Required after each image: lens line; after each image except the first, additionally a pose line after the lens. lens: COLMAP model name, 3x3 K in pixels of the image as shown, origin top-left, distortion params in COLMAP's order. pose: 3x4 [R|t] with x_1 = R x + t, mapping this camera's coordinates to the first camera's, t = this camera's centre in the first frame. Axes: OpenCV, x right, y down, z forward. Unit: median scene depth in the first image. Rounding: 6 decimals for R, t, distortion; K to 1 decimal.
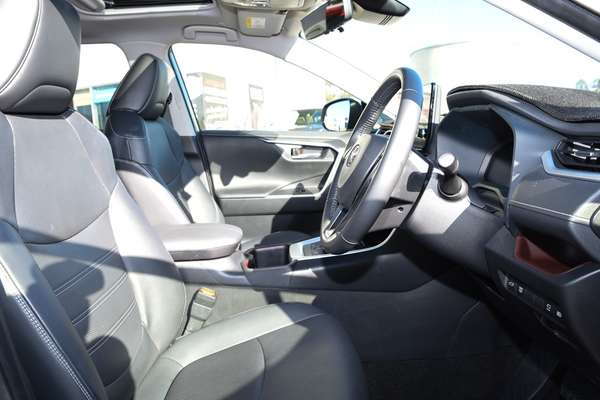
lens RADIAL K [[438.5, 0, 294.3], [0, 438.5, 201.1], [0, 0, 1]] dist [-0.096344, 0.065450]
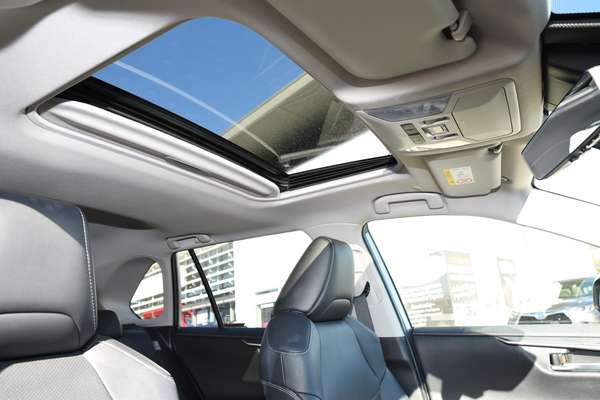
lens RADIAL K [[442.3, 0, 302.8], [0, 442.3, 195.3], [0, 0, 1]] dist [-0.050480, 0.014015]
pose [[0.866340, -0.169317, -0.469879, 0.017700], [-0.037132, 0.916347, -0.398659, -0.066441], [0.498072, 0.362822, 0.787582, 0.241405]]
